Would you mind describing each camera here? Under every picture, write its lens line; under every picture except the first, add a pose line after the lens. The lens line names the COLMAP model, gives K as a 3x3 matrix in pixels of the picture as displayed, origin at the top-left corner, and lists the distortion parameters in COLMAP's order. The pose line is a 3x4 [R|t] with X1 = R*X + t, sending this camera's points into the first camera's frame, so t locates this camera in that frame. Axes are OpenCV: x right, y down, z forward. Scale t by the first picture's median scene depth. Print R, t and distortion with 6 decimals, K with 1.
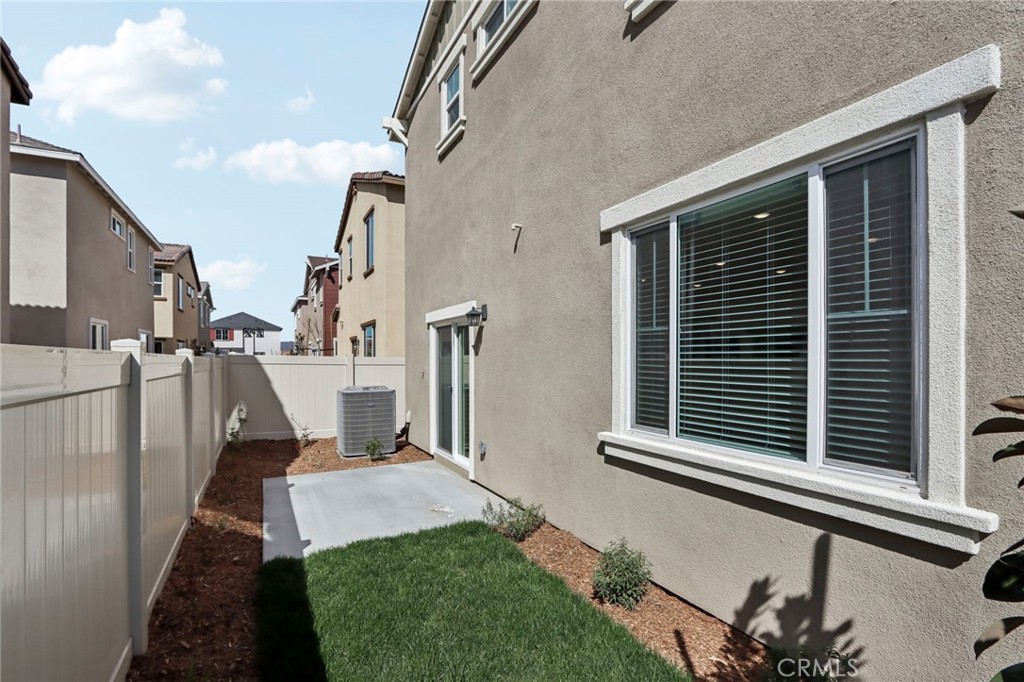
lens RADIAL K [[512.9, 0, 517.0], [0, 512.9, 349.3], [0, 0, 1]] dist [-0.008075, -0.000646]
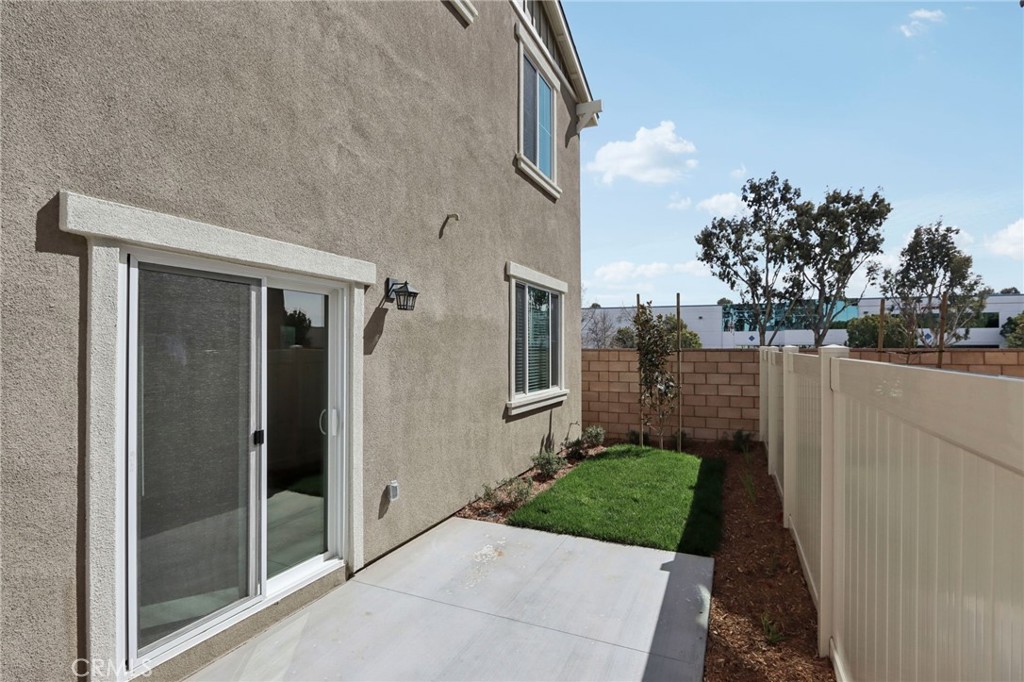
lens RADIAL K [[512.9, 0, 517.0], [0, 512.9, 349.3], [0, 0, 1]] dist [-0.008075, -0.000646]
pose [[-0.649751, 0.002945, 0.760142, -0.883658], [-0.011298, 0.999845, -0.013531, 0.016529], [-0.760063, -0.017380, -0.649617, 1.709733]]
